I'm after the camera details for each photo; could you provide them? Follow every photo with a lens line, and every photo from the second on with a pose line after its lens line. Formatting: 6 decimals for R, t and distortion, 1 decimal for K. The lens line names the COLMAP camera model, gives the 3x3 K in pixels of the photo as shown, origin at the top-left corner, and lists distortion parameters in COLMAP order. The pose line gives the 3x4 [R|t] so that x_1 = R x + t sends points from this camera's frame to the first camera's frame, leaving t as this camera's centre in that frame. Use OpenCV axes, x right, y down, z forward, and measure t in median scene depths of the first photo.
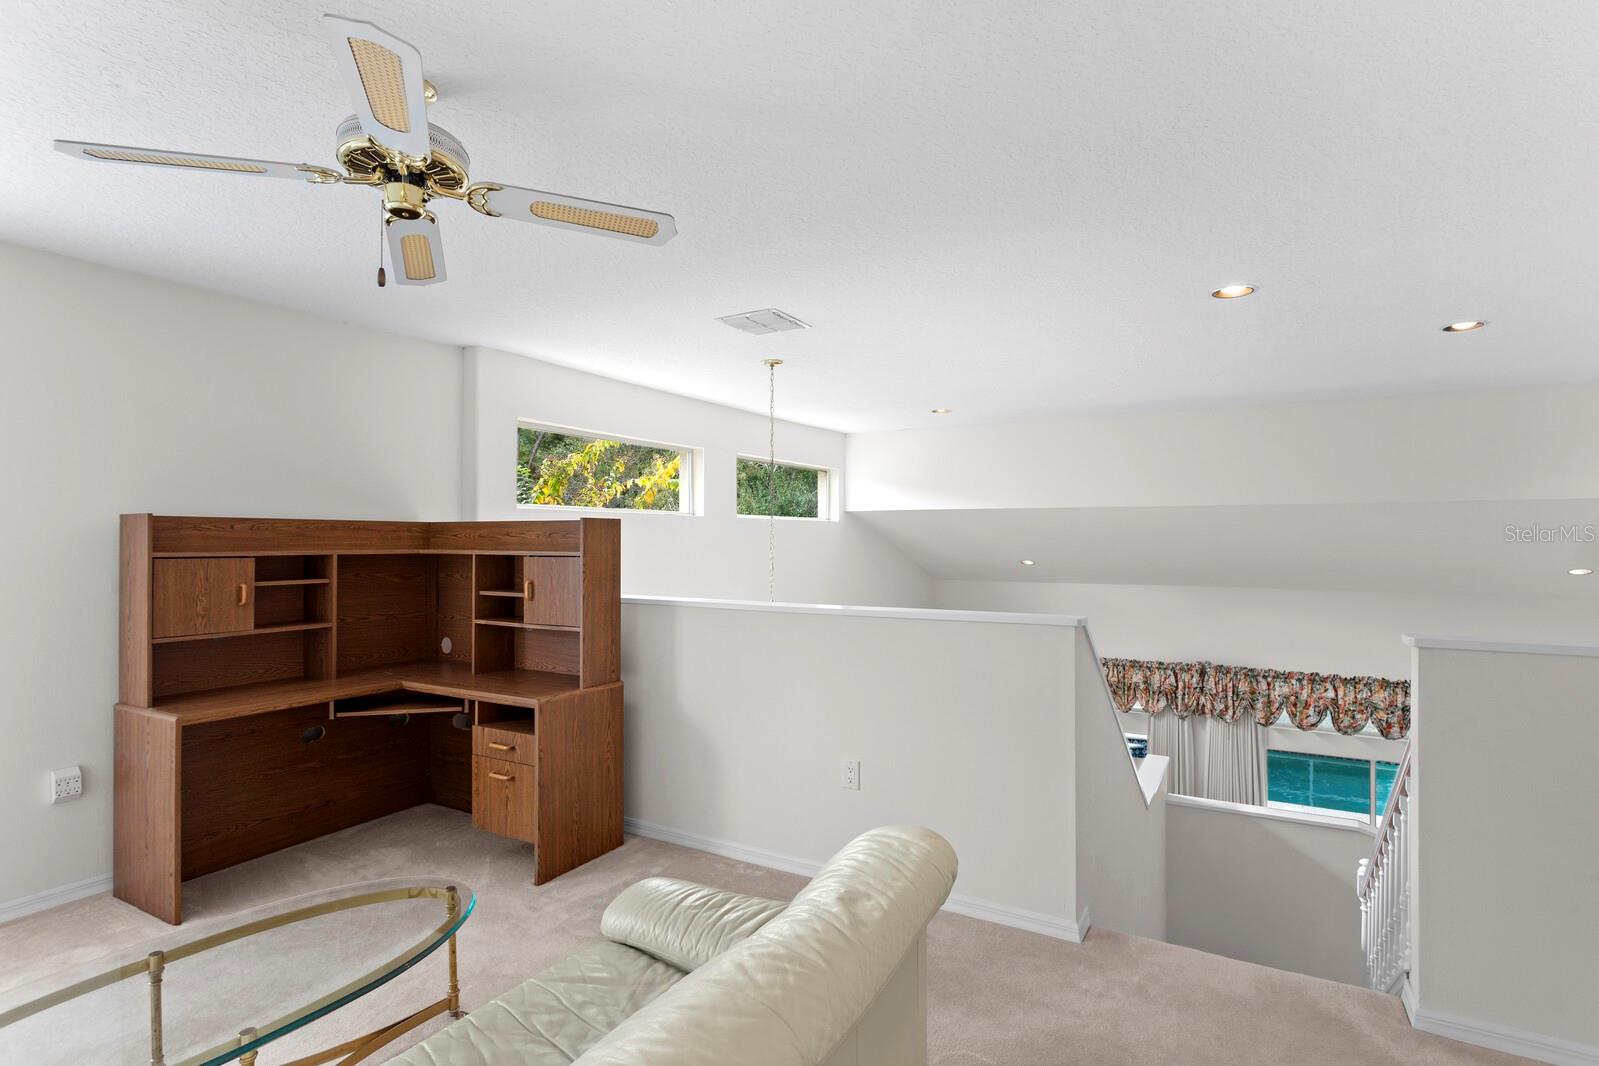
lens RADIAL K [[792.9, 0, 796.6], [0, 792.9, 538.8], [0, 0, 1]] dist [-0.015284, 0.007058]
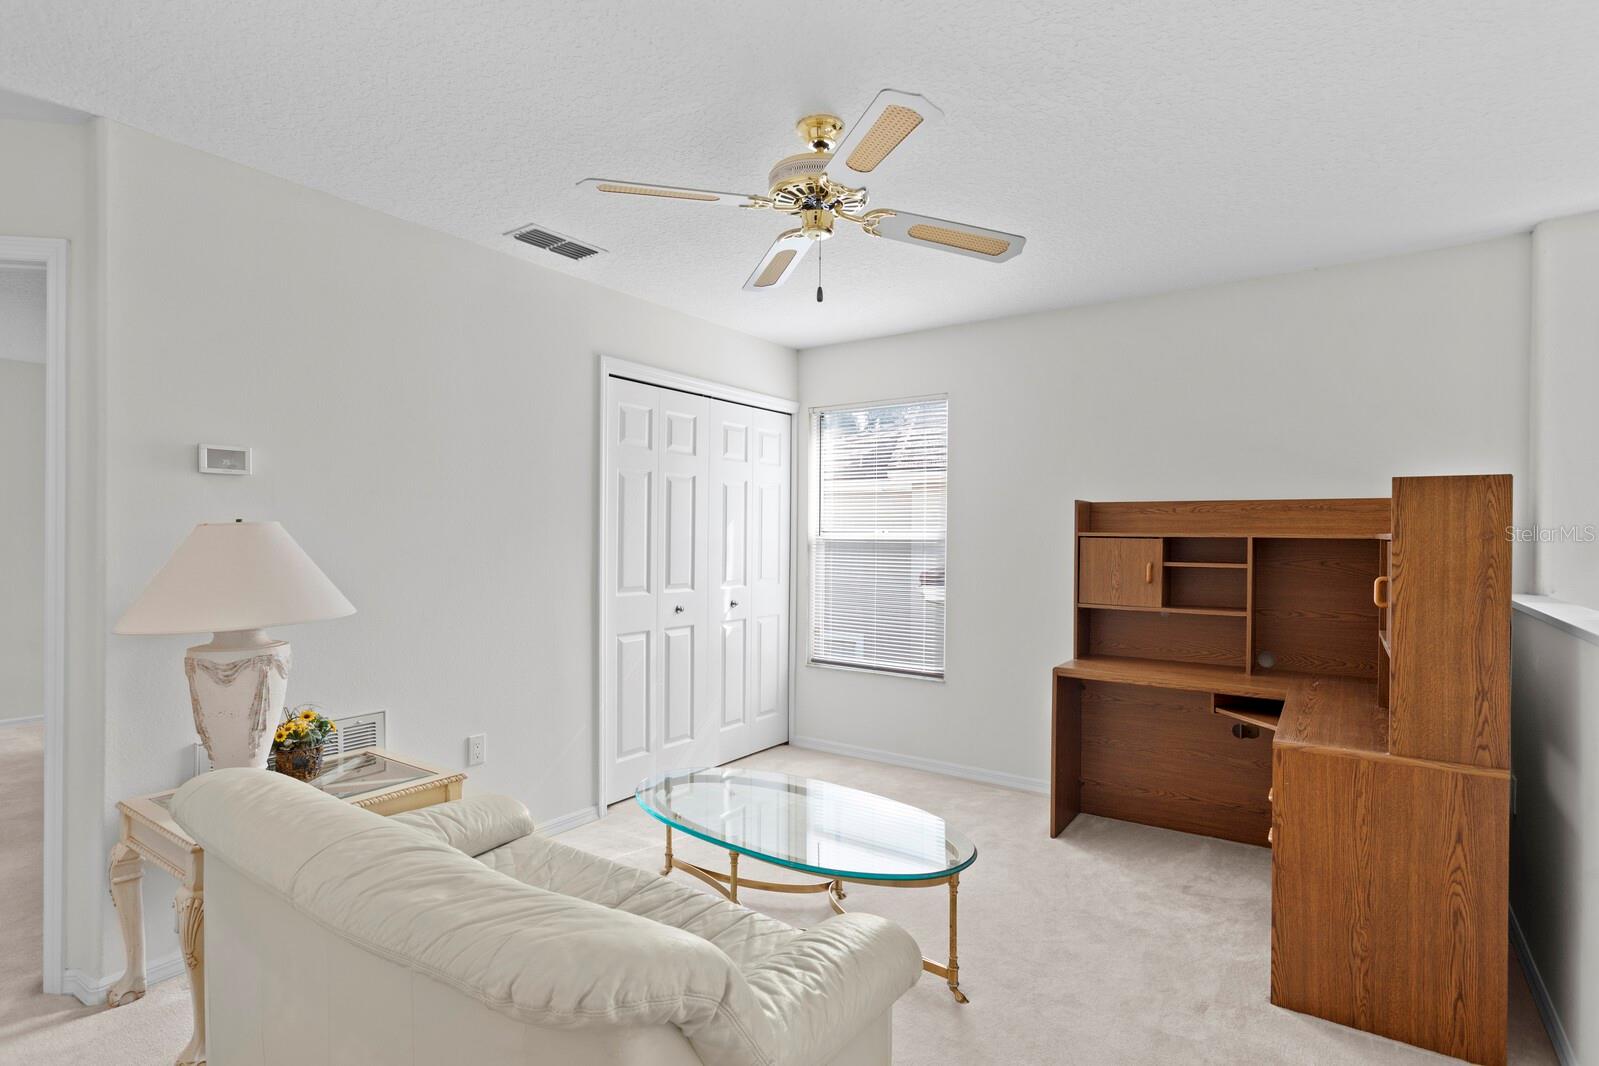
lens RADIAL K [[792.9, 0, 806.3], [0, 792.9, 544.6], [0, 0, 1]] dist [-0.015284, 0.007058]
pose [[-0.088079, 0.011353, -0.996049, 0.380870], [-0.004707, 0.999919, 0.011813, 0.021182], [0.996102, 0.005729, -0.088018, 0.603652]]
